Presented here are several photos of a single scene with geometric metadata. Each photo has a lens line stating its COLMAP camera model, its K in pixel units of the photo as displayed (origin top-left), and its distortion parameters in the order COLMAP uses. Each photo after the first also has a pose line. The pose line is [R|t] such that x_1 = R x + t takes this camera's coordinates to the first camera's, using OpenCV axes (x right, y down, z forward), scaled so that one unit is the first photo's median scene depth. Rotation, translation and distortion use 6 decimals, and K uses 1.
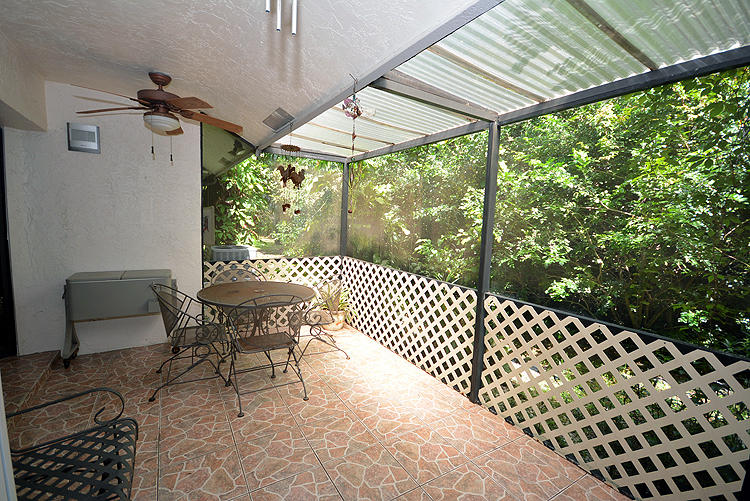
lens RADIAL K [[330.2, 0, 376.1], [0, 330.2, 250.1], [0, 0, 1]] dist [0.002398, -0.006829]
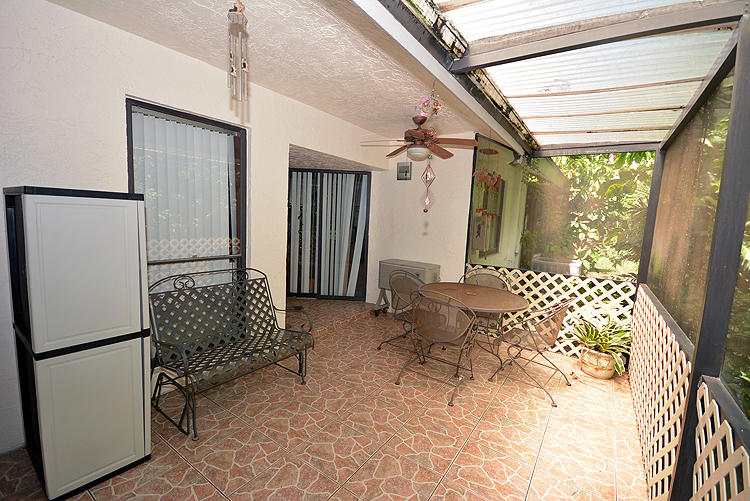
lens RADIAL K [[330.2, 0, 375.7], [0, 330.2, 253.6], [0, 0, 1]] dist [0.002398, -0.006829]
pose [[0.389710, 0.083772, -0.917120, 0.512092], [-0.118340, 0.992153, 0.040340, -0.010860], [0.913303, 0.092811, 0.396566, 0.323904]]
